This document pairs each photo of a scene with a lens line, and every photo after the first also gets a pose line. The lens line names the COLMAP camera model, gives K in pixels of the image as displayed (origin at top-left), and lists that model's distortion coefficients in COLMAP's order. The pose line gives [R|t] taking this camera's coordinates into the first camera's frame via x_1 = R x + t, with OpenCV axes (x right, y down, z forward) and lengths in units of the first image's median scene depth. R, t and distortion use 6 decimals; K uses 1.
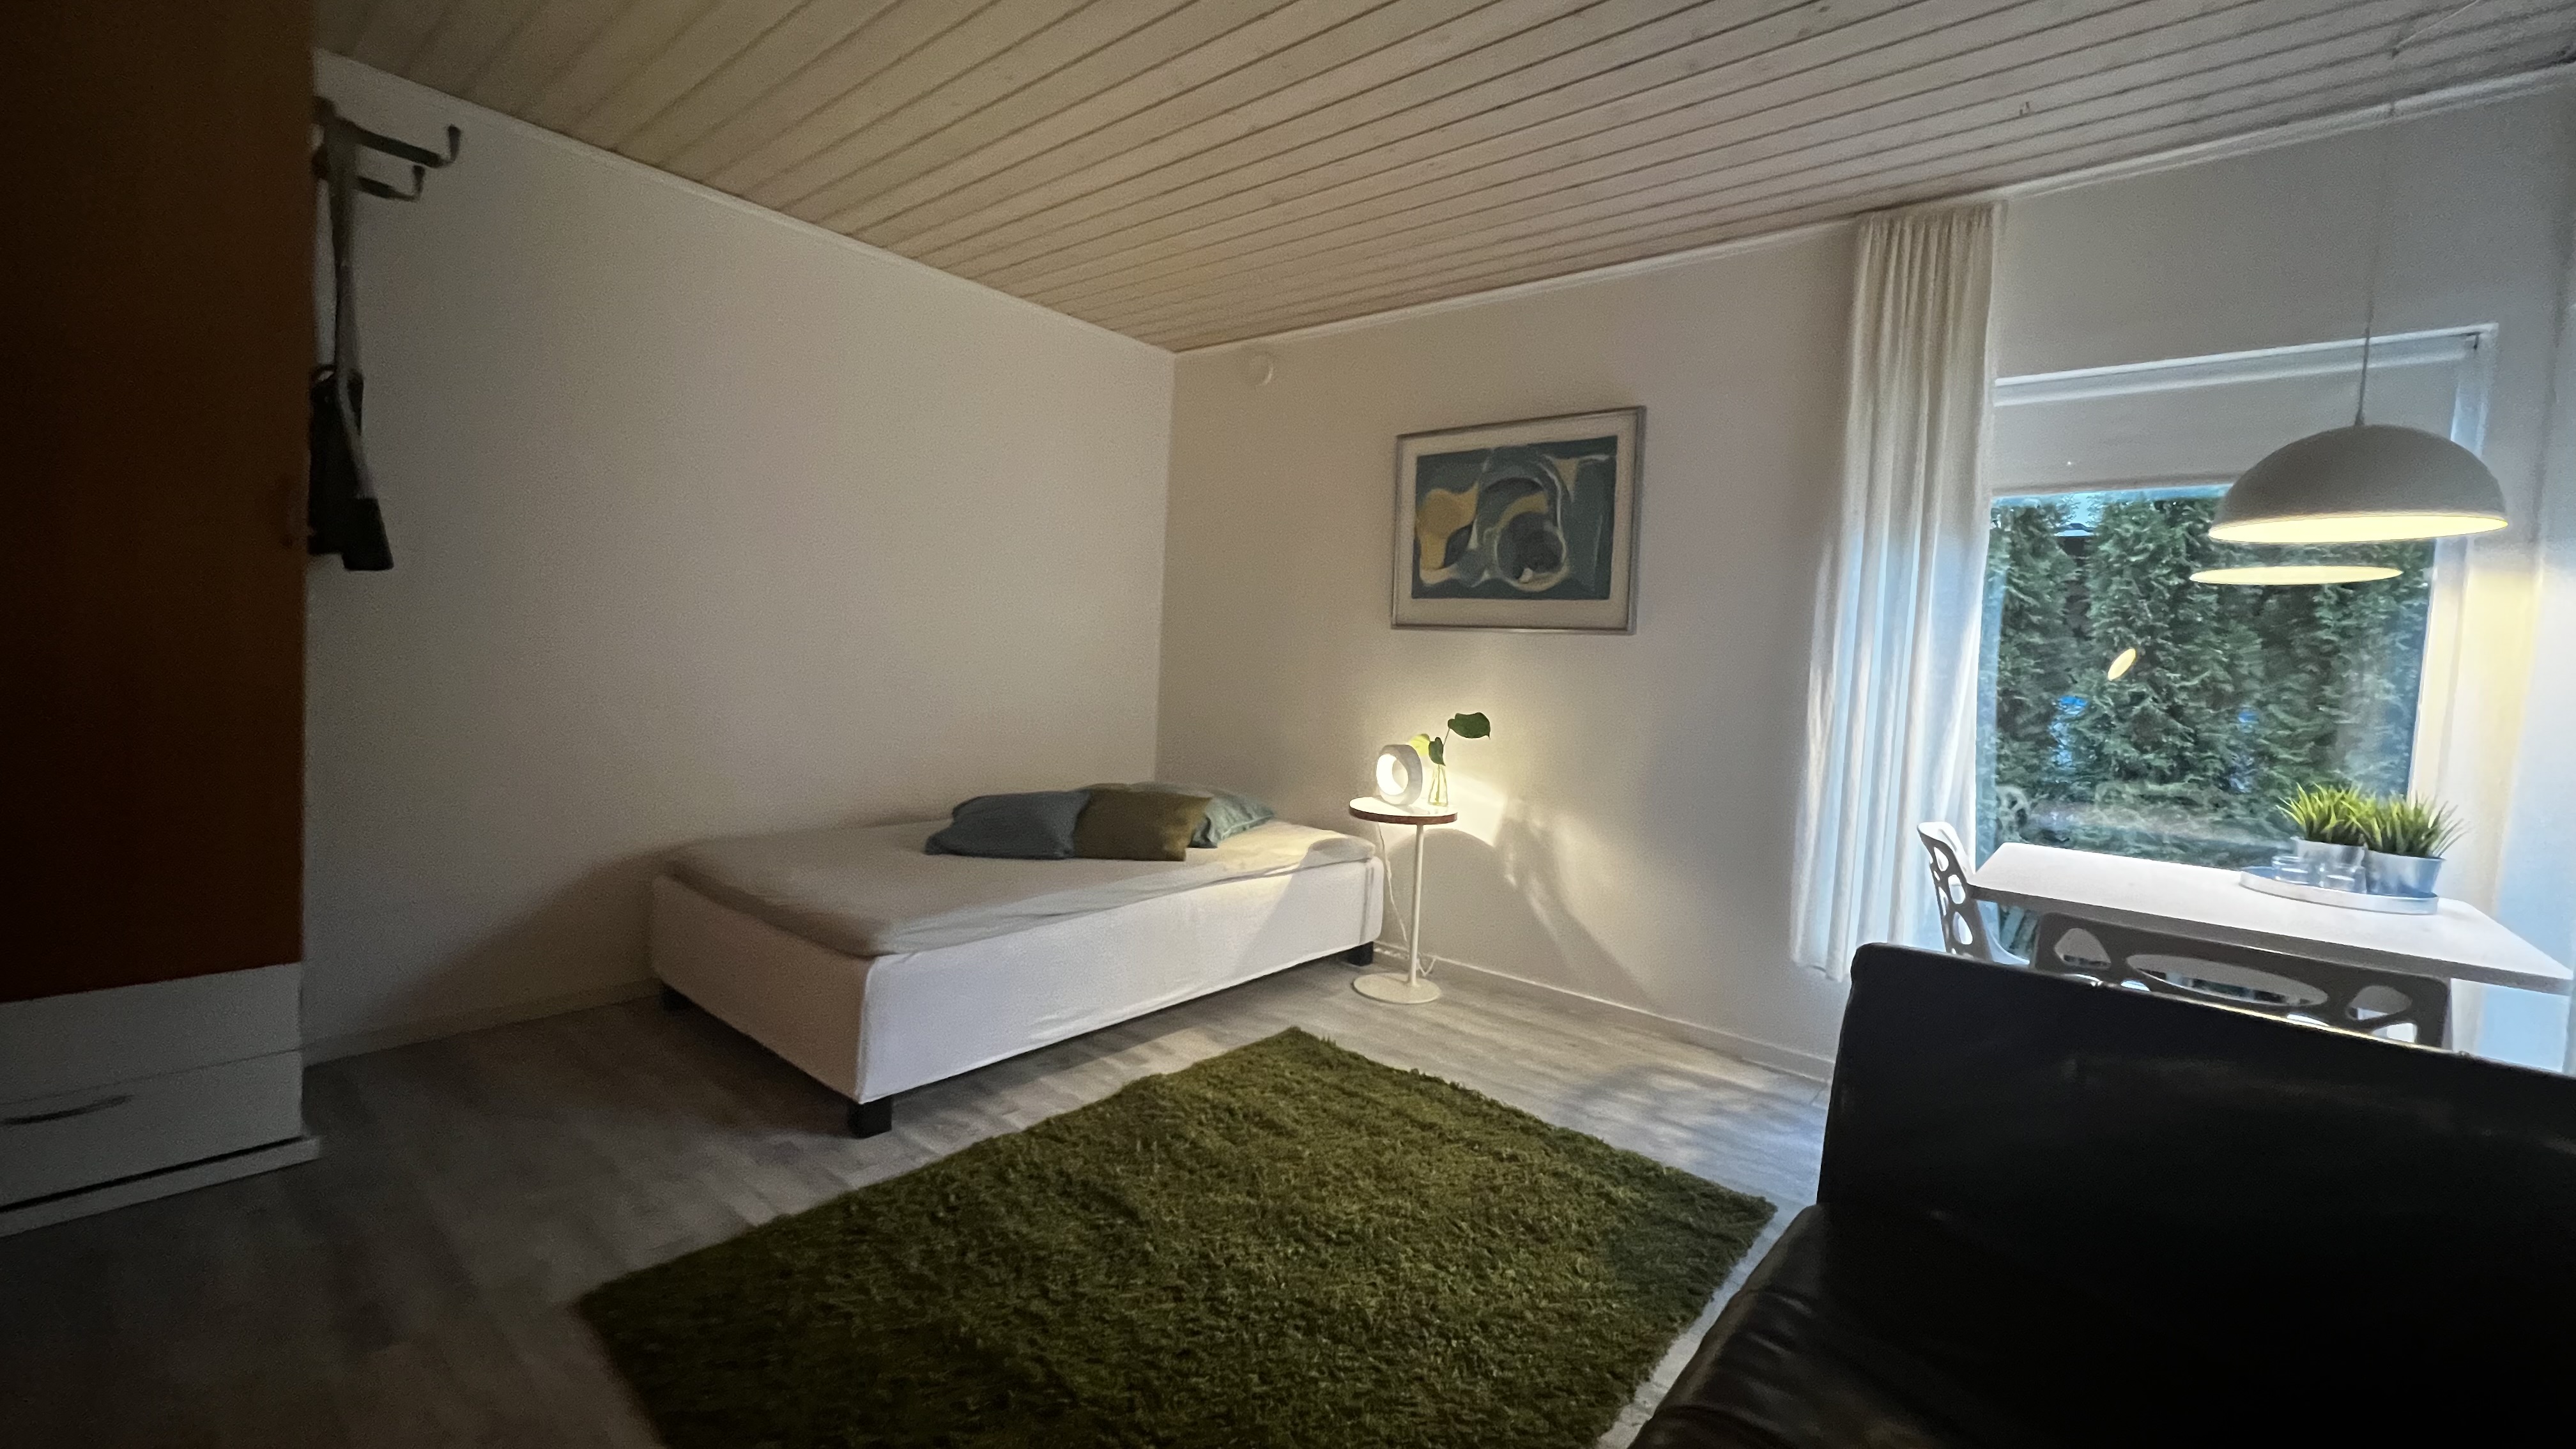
lens RADIAL K [[1041.7, 0, 1287.9], [0, 1041.7, 715.4], [0, 0, 1]] dist [-0.001630, -0.000106]
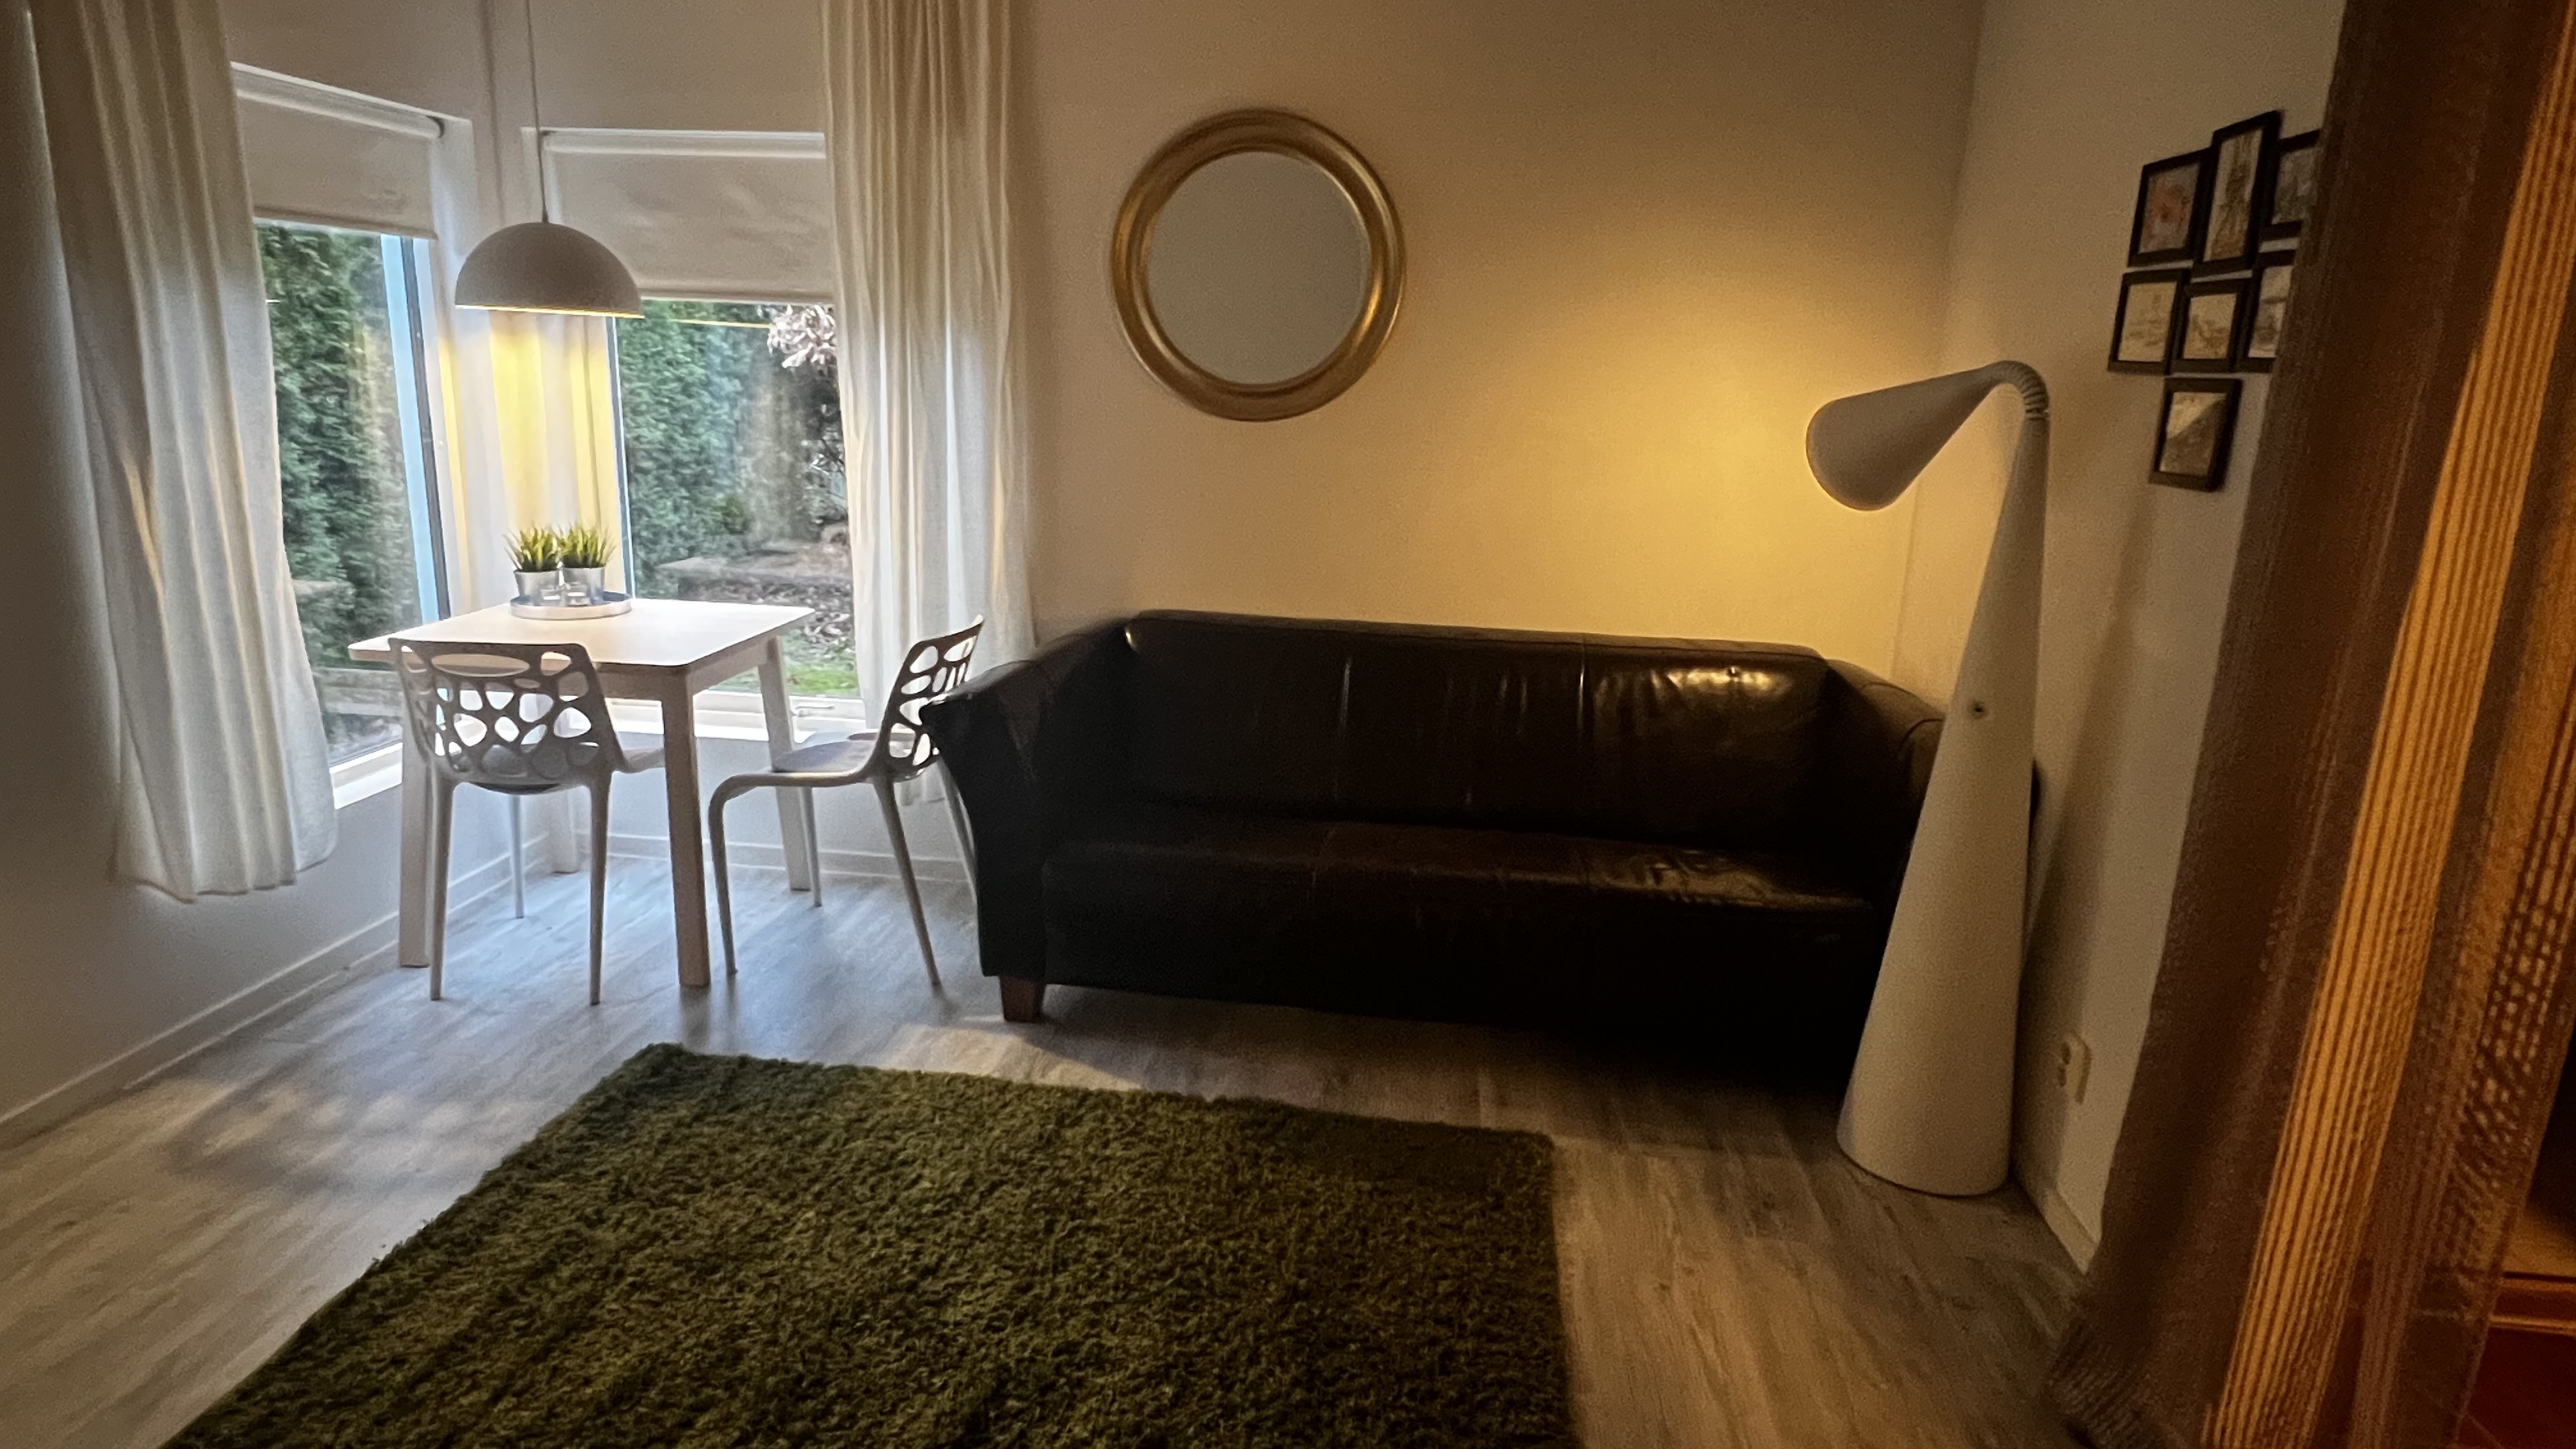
lens RADIAL K [[1433.9, 0, 1283.9], [0, 1433.9, 708.2], [0, 0, 1]] dist [0.006724, 0.001013]
pose [[-0.547503, -0.262795, 0.794468, -0.542735], [-0.016152, 0.952550, 0.303954, -0.159400], [-0.836648, 0.153583, -0.525768, 0.757532]]
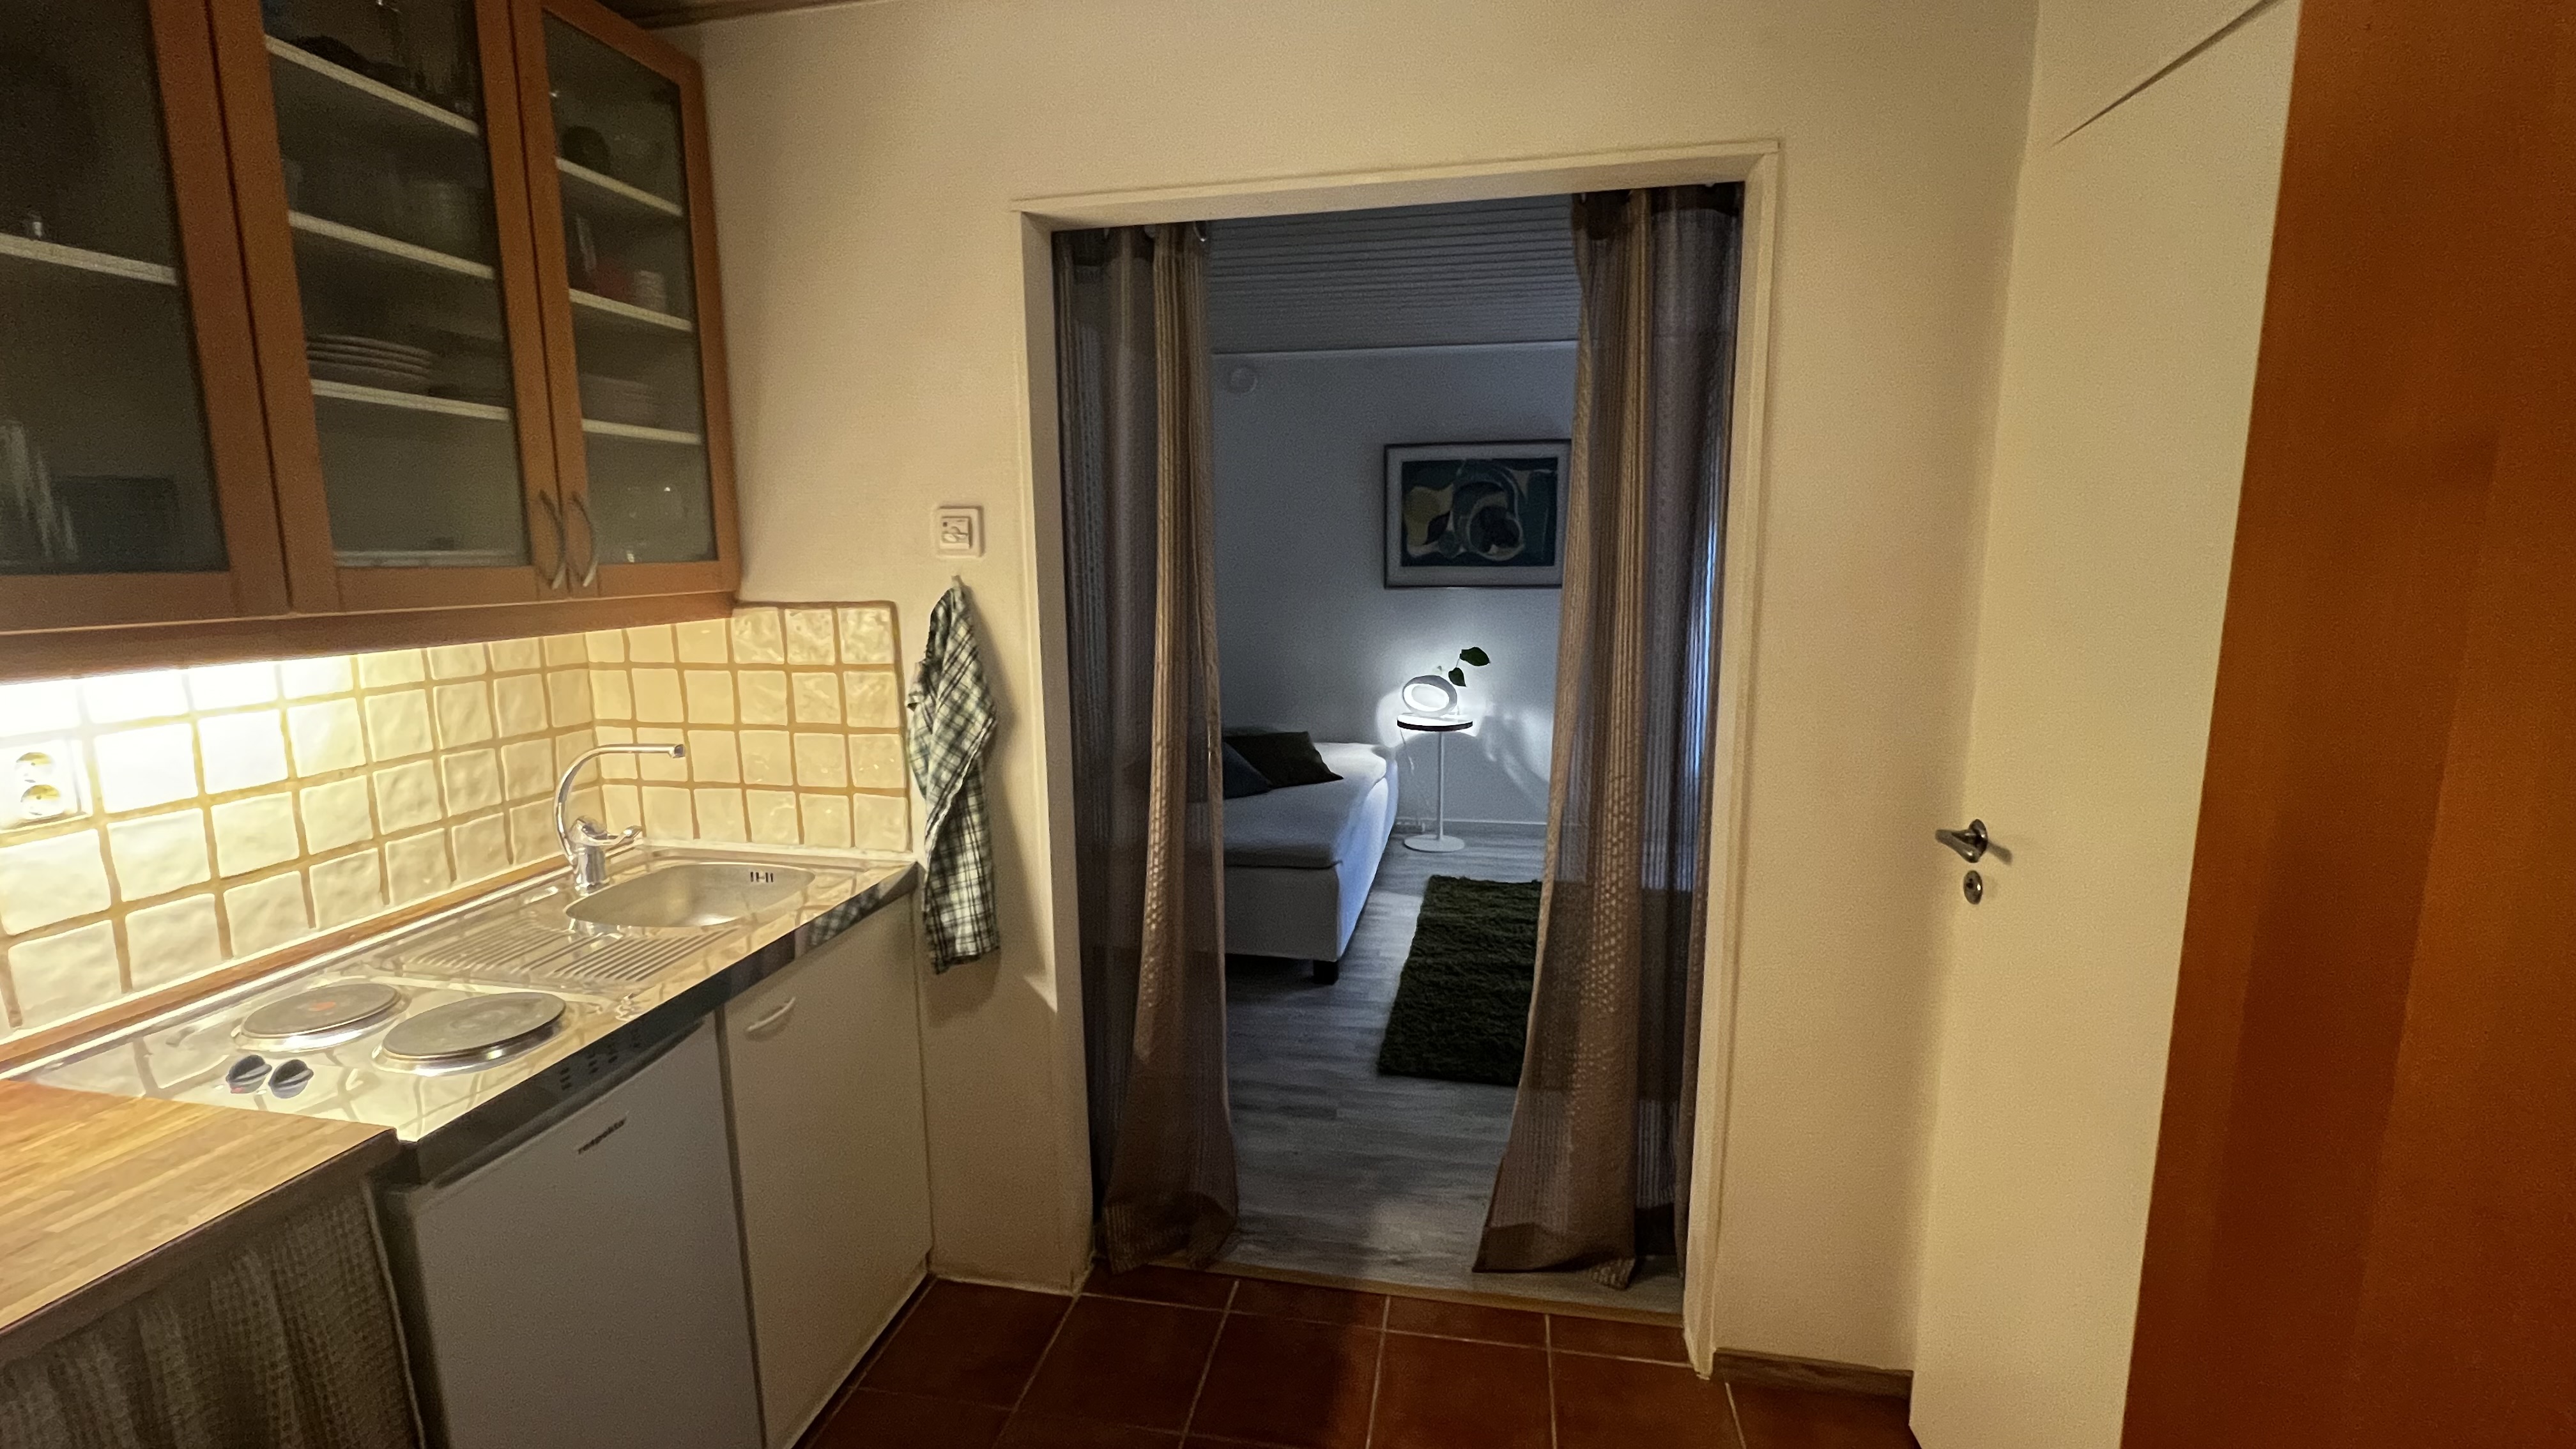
lens RADIAL K [[1103.8, 0, 1283.1], [0, 1103.8, 713.7], [0, 0, 1]] dist [-0.001156, -0.000007]
pose [[0.874216, -0.131896, 0.467279, -0.804152], [0.081278, 0.988570, 0.126977, -0.131923], [-0.478686, -0.073026, 0.874944, -0.232394]]
